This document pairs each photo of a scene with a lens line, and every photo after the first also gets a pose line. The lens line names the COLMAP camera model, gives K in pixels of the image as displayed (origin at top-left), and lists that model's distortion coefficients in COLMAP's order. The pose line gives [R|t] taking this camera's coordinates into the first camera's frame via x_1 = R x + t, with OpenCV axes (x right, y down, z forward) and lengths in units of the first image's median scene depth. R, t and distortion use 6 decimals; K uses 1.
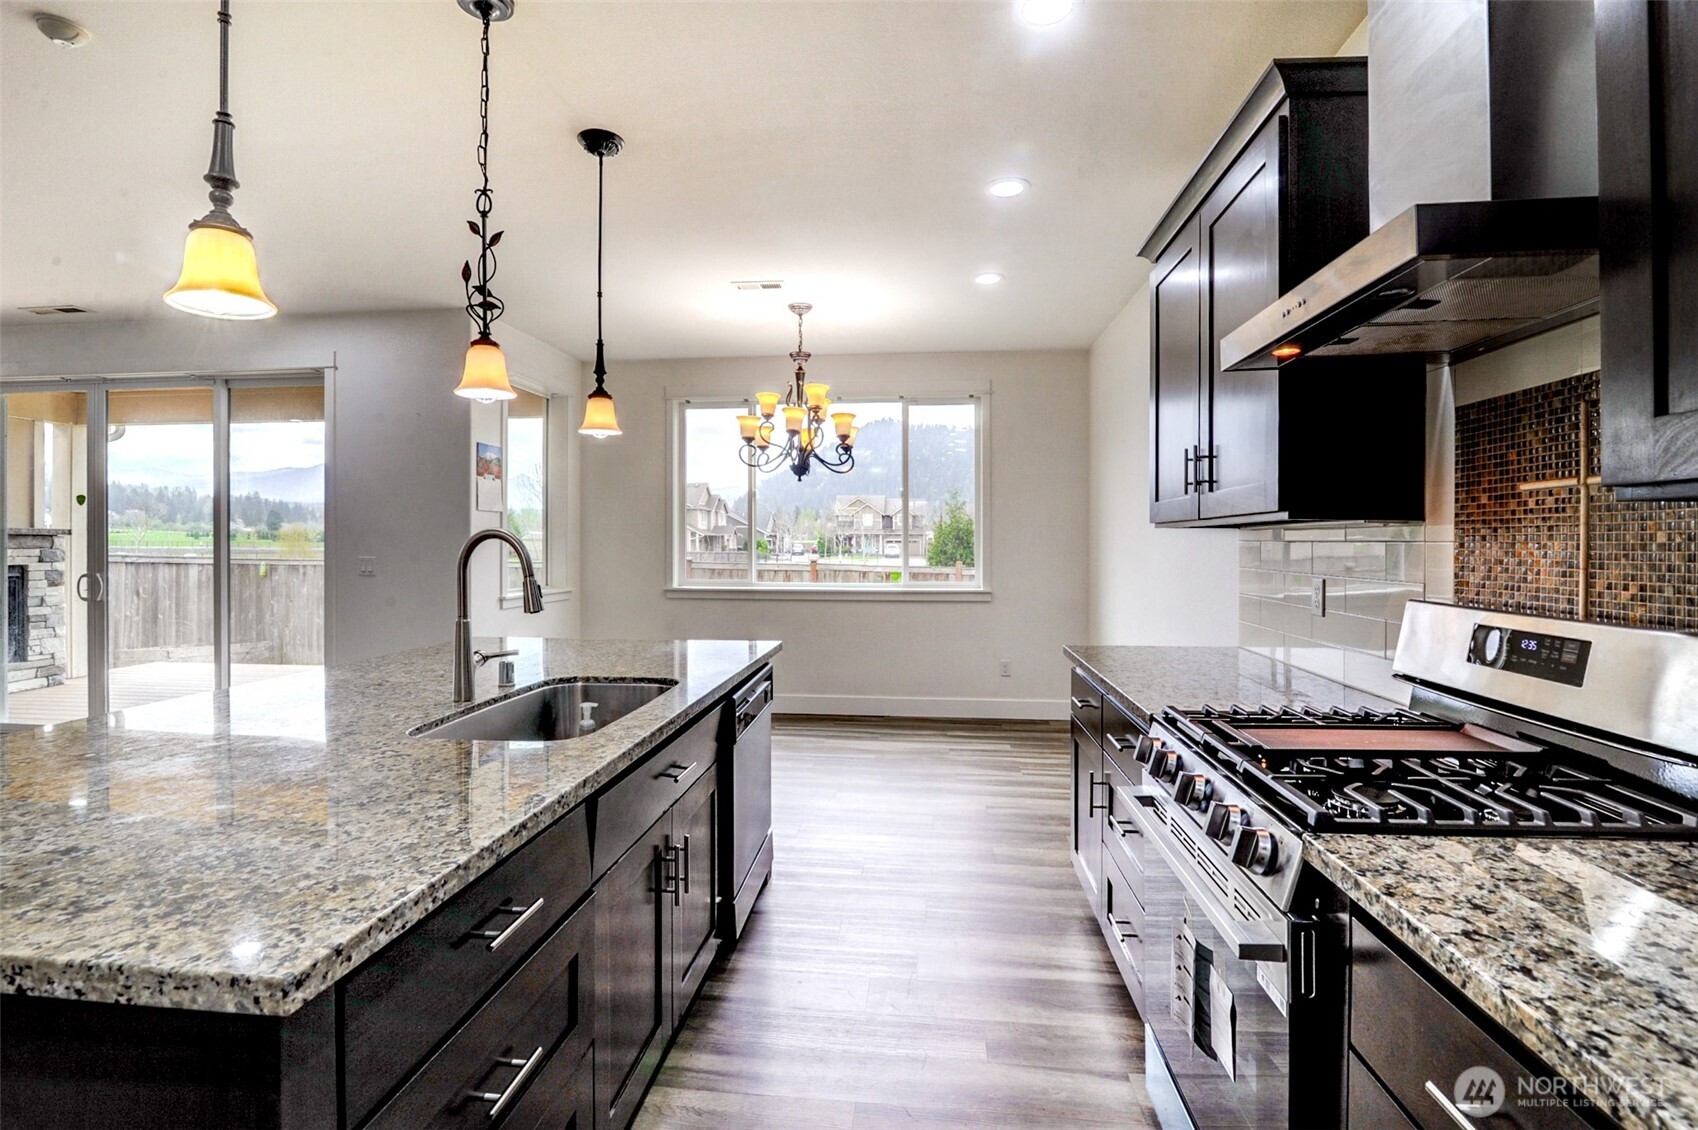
lens RADIAL K [[795.2, 0, 842.7], [0, 795.2, 545.0], [0, 0, 1]] dist [-0.017995, 0.000367]
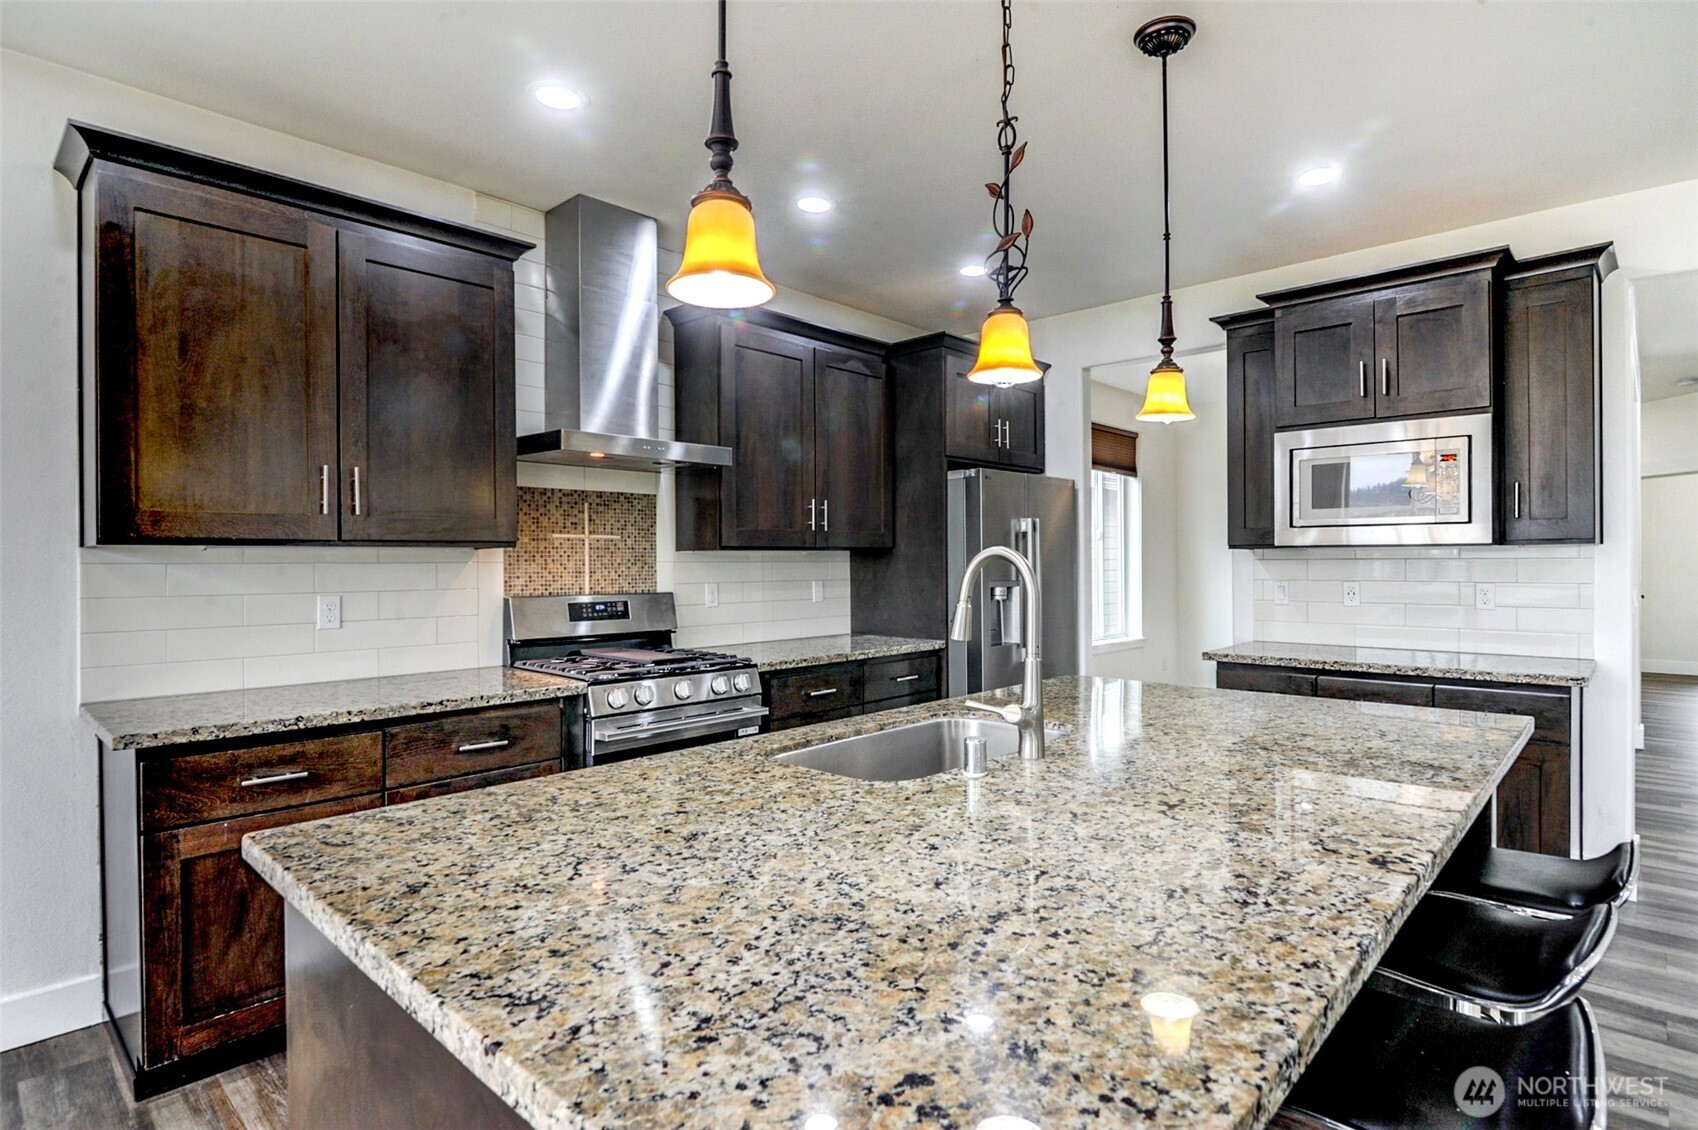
lens RADIAL K [[871.6, 0, 849.0], [0, 871.6, 565.0], [0, 0, 1]] dist [-0.012852, 0.000082]
pose [[-0.803389, -0.001208, 0.595454, -0.840759], [0.005424, 0.999942, 0.009345, -0.010733], [-0.595430, 0.010737, -0.803335, 1.788606]]
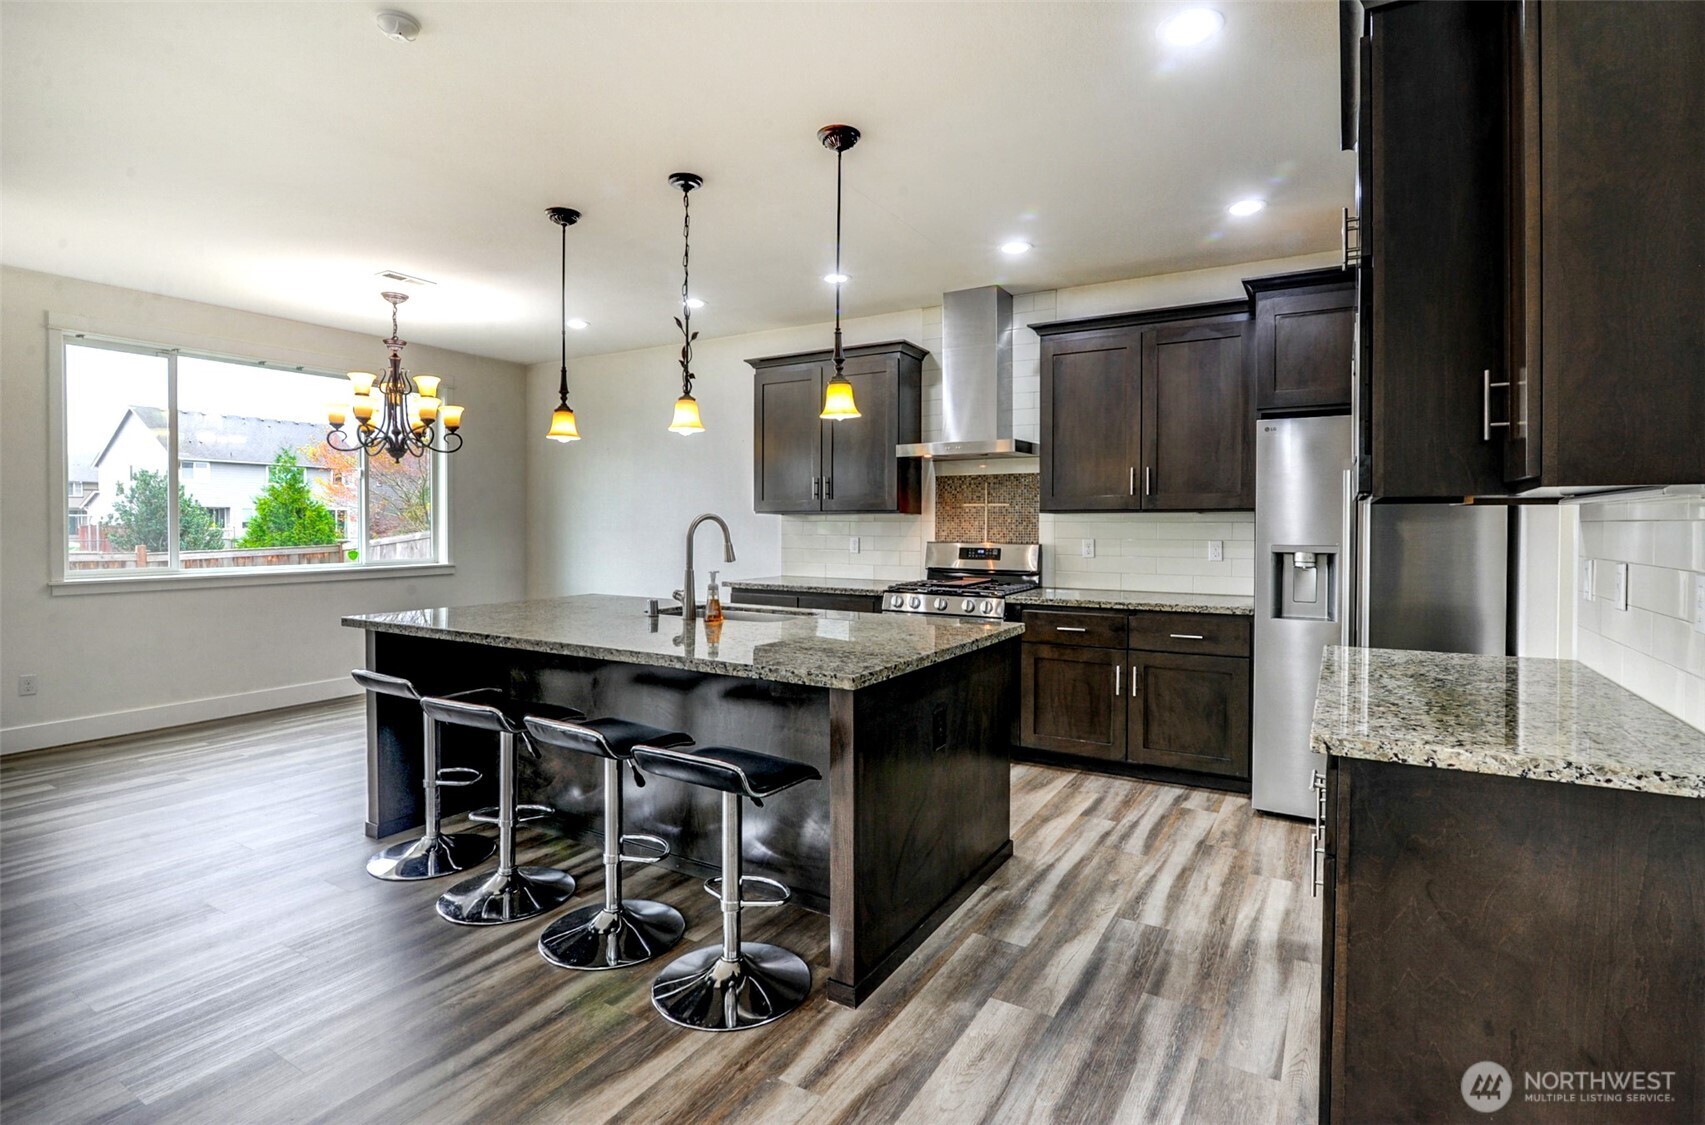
lens RADIAL K [[814.8, 0, 870.8], [0, 814.8, 539.3], [0, 0, 1]] dist [-0.012853, -0.000198]
pose [[0.404928, -0.019184, 0.914147, -1.810001], [0.002223, 0.999798, 0.019997, -0.000047], [-0.914346, -0.006065, 0.404888, -0.014596]]
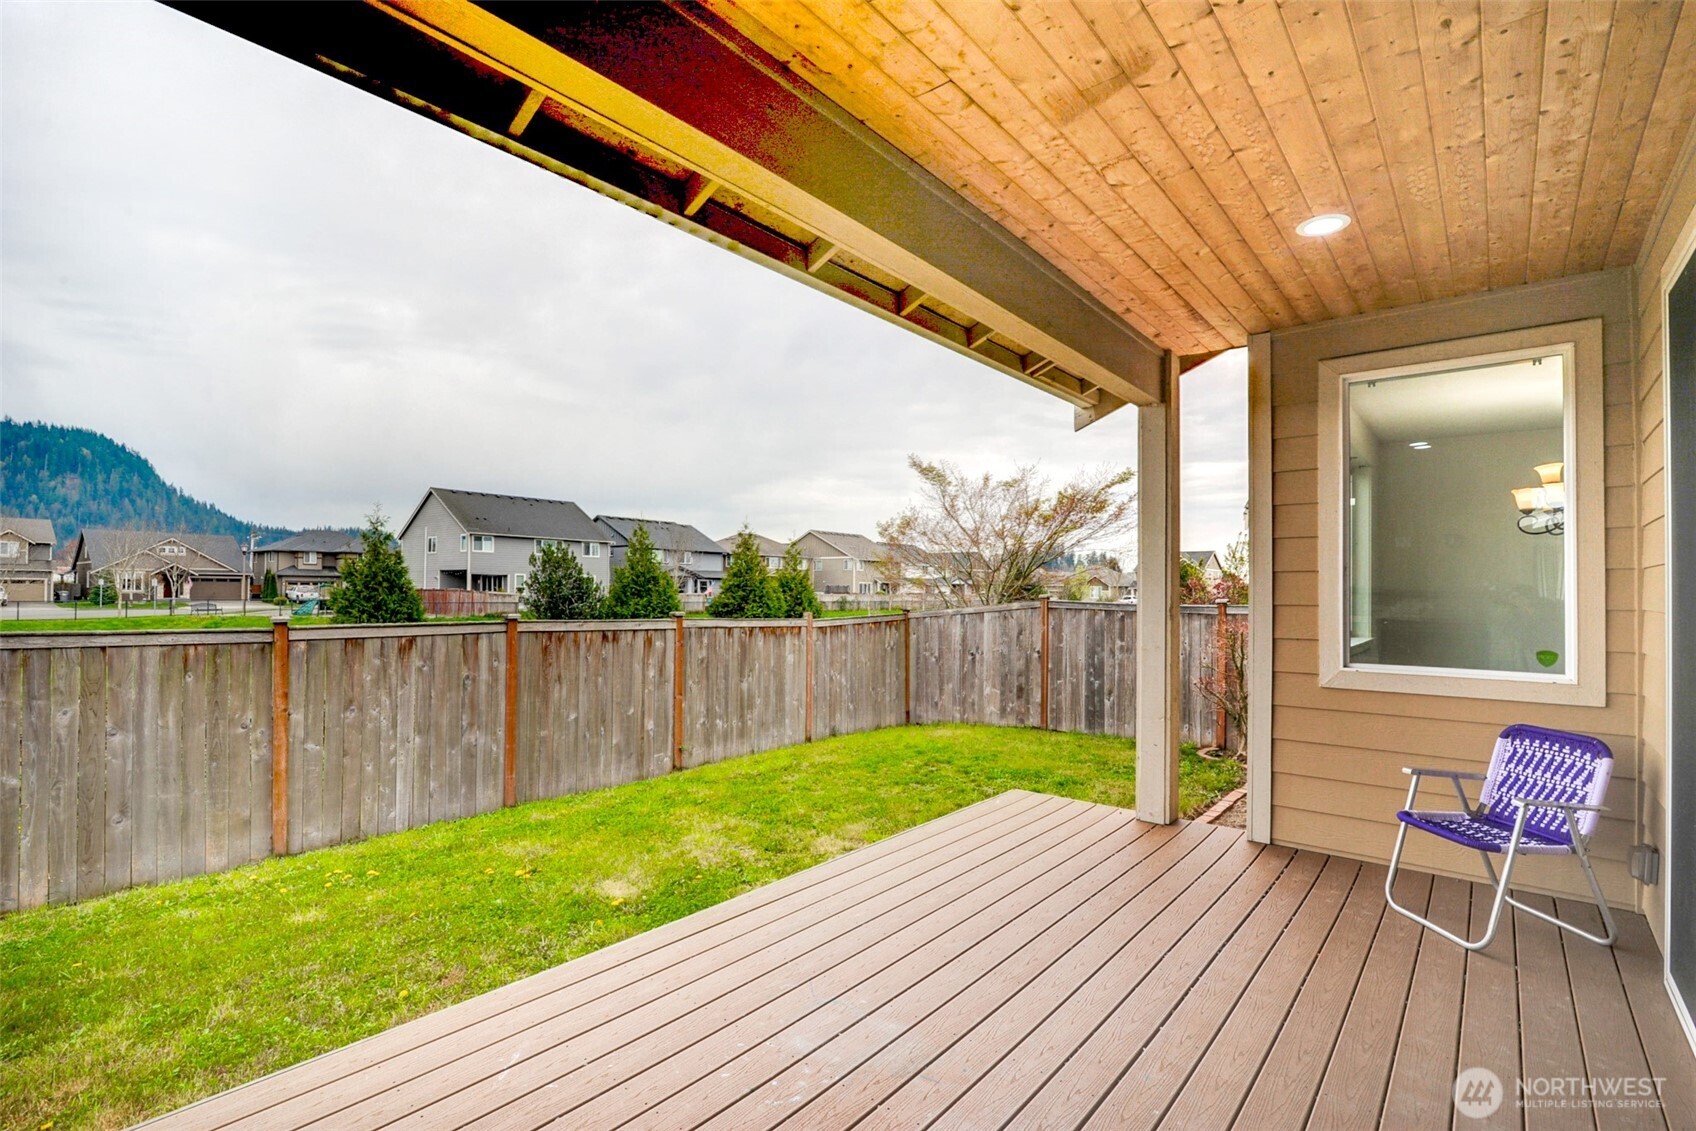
lens RADIAL K [[777.5, 0, 843.0], [0, 777.5, 581.1], [0, 0, 1]] dist [-0.019905, 0.001413]
pose [[0.558050, 0.014171, 0.829686, -3.398581], [-0.006204, 0.999897, -0.012906, -0.018873], [-0.829784, 0.002055, 0.558081, 2.928874]]
